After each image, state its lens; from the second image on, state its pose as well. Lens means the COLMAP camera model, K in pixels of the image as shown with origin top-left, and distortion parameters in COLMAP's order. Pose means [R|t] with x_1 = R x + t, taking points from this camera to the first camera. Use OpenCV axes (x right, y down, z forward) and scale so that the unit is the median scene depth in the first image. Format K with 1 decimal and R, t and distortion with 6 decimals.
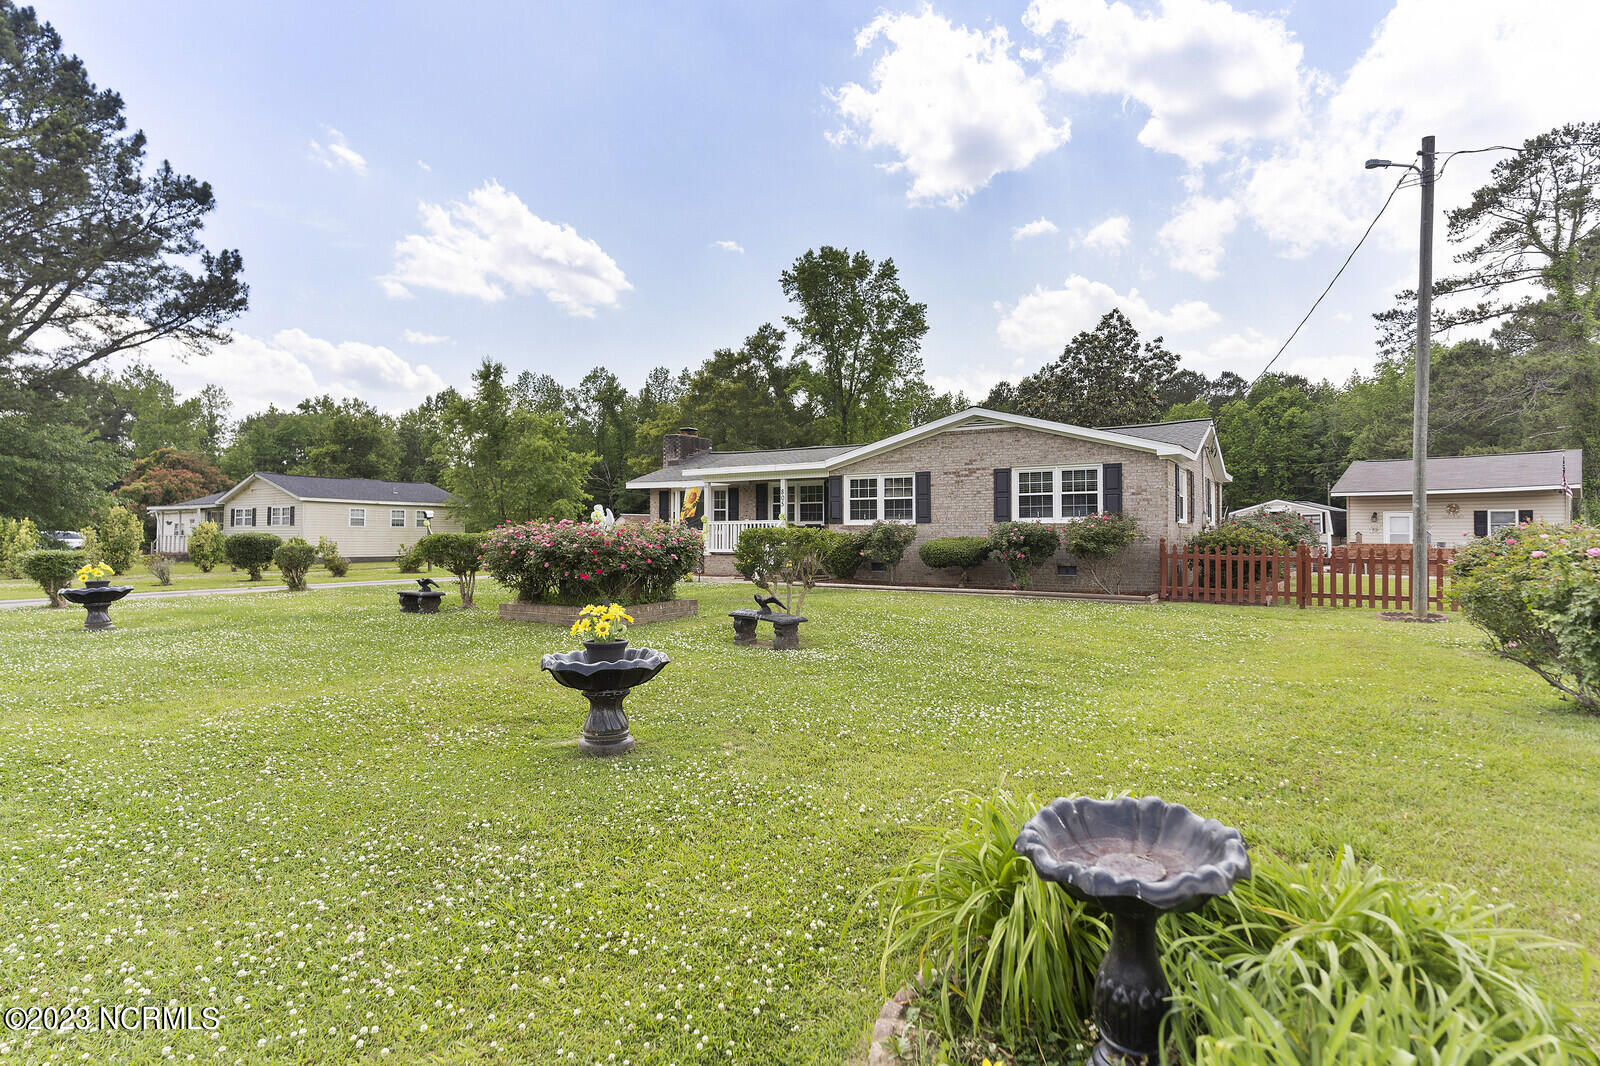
lens RADIAL K [[888.3, 0, 800.0], [0, 888.3, 533.0], [0, 0, 1]] dist [0.025840, -0.000100]
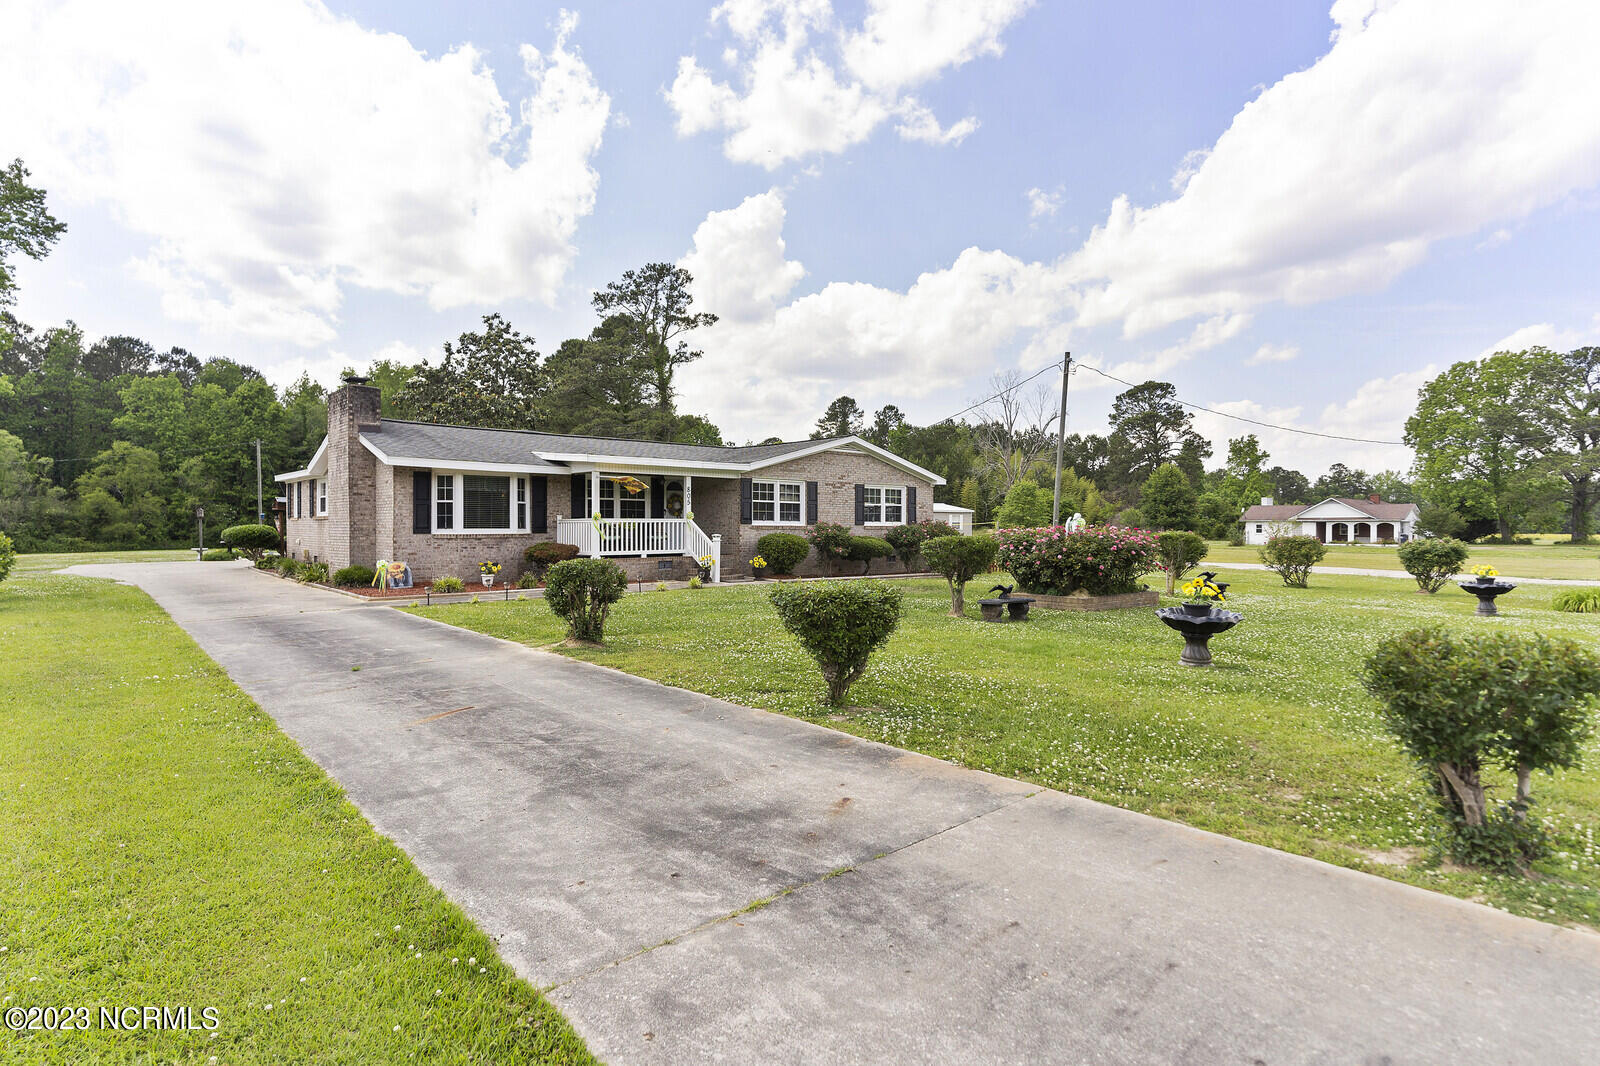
lens RADIAL K [[888.3, 0, 800.0], [0, 888.3, 533.0], [0, 0, 1]] dist [0.025840, -0.000100]
pose [[0.265899, -0.002236, 0.963998, -0.891587], [-0.005509, 0.999977, 0.003839, -0.003893], [-0.963985, -0.006331, 0.265881, 0.616153]]
